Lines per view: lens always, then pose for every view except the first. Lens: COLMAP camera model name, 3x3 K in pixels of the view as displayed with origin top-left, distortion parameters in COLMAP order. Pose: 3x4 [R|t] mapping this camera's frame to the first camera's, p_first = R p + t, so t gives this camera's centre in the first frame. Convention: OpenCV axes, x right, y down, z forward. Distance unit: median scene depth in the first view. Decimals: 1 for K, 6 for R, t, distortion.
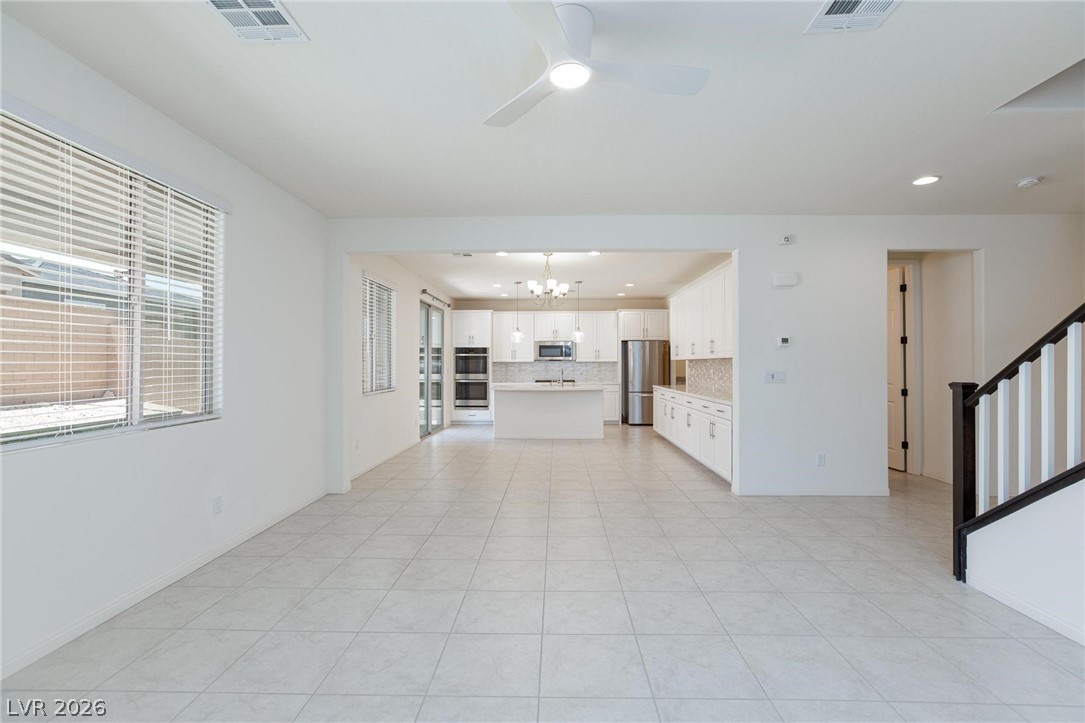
lens RADIAL K [[498.5, 0, 547.0], [0, 498.5, 358.7], [0, 0, 1]] dist [-0.047875, 0.027193]
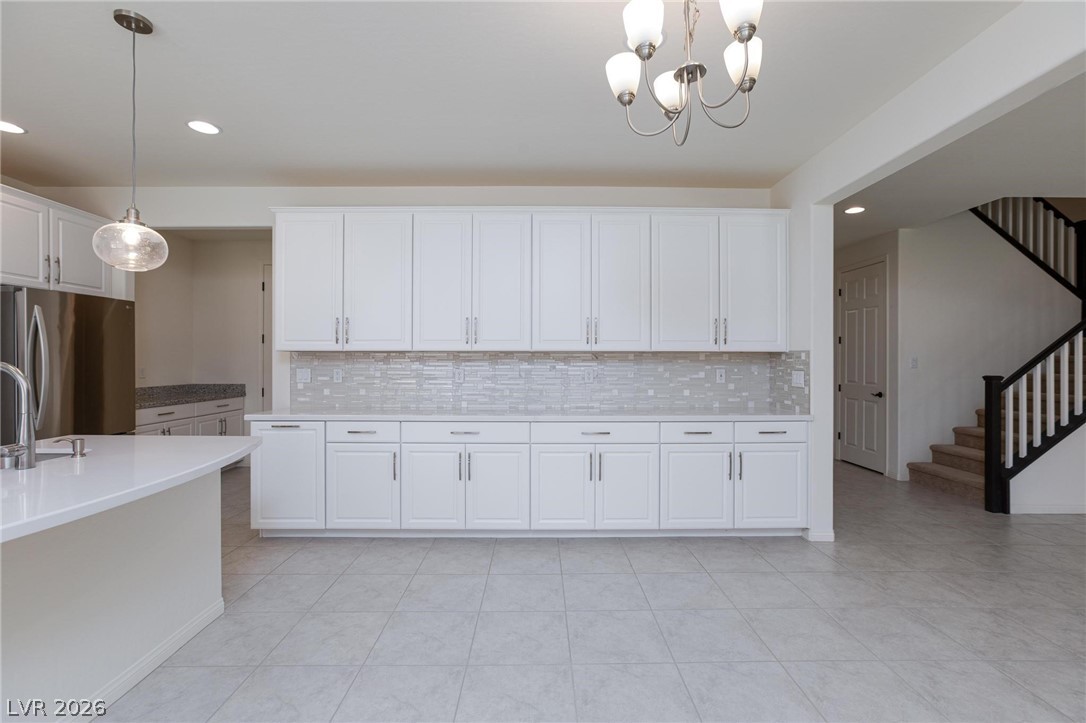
lens RADIAL K [[499.0, 0, 547.5], [0, 499.0, 358.7], [0, 0, 1]] dist [-0.047875, 0.027193]
pose [[-0.043538, 0.002269, 0.999049, -0.534966], [-0.017105, 0.999849, -0.003016, 0.027752], [-0.998905, -0.017220, -0.043492, 2.435224]]
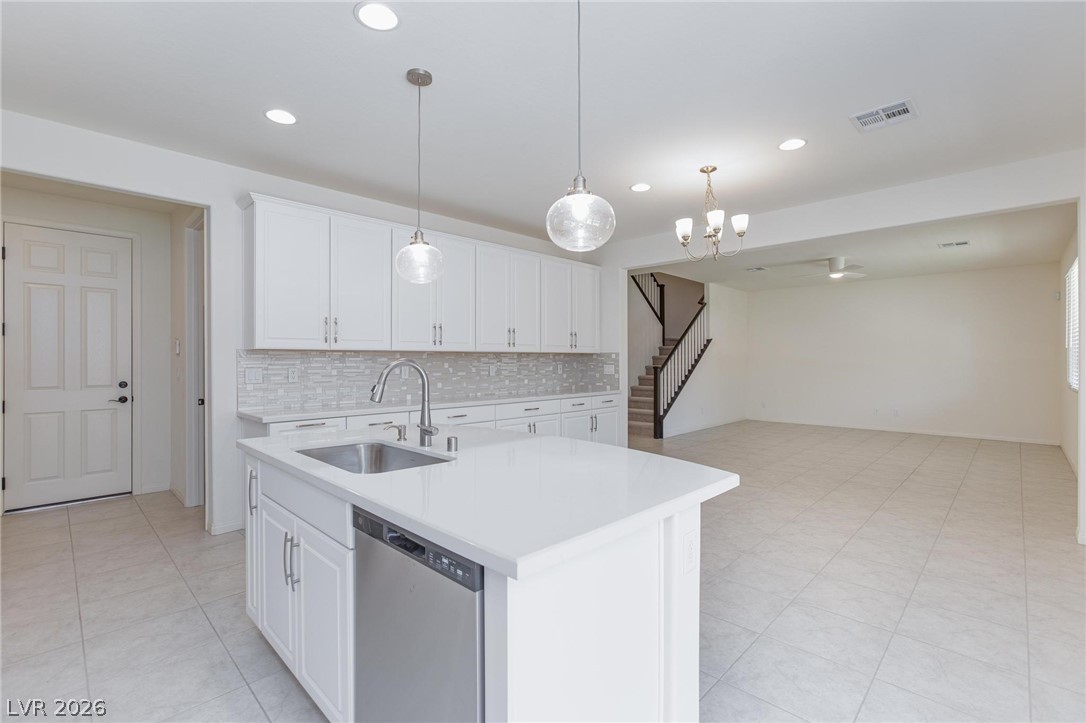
lens RADIAL K [[481.9, 0, 543.0], [0, 481.9, 361.5], [0, 0, 1]] dist [-0.081497, 0.044706]
pose [[-0.726924, -0.004750, 0.686702, -0.510292], [-0.011038, 0.999928, -0.004768, 0.043319], [-0.686630, -0.011046, -0.726924, 3.437959]]
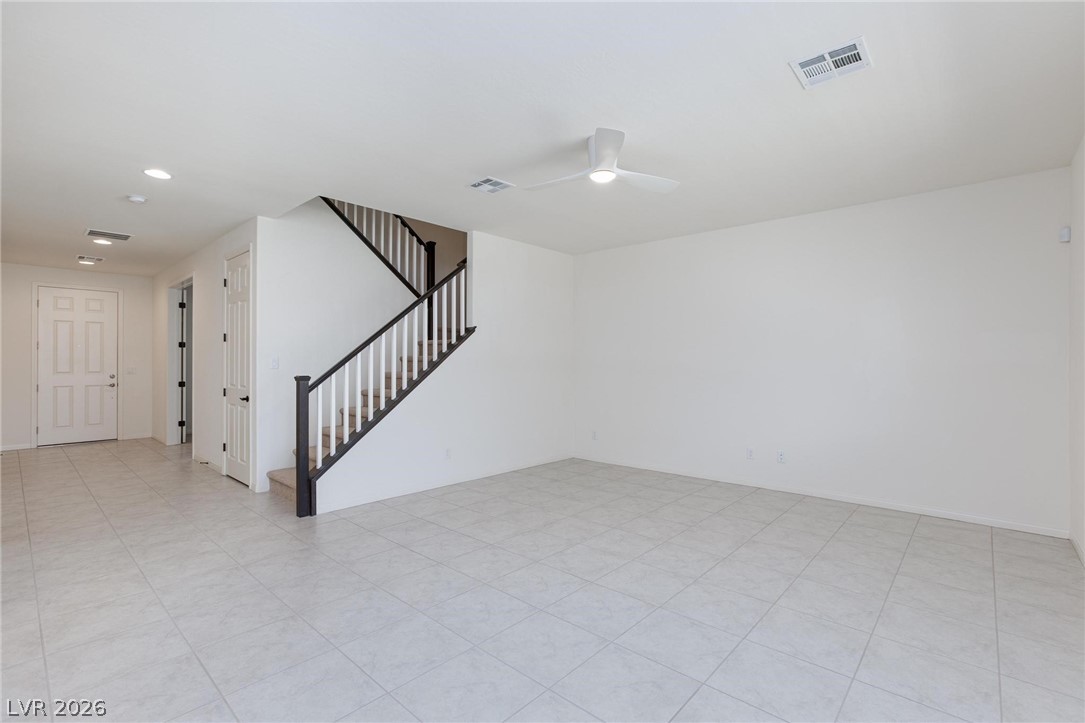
lens RADIAL K [[498.5, 0, 547.0], [0, 498.5, 358.7], [0, 0, 1]] dist [-0.047875, 0.027193]
pose [[-0.765896, 0.004466, 0.642949, -0.594041], [-0.007261, 0.999852, -0.015595, 0.018299], [-0.642923, -0.016613, -0.765750, 1.672920]]
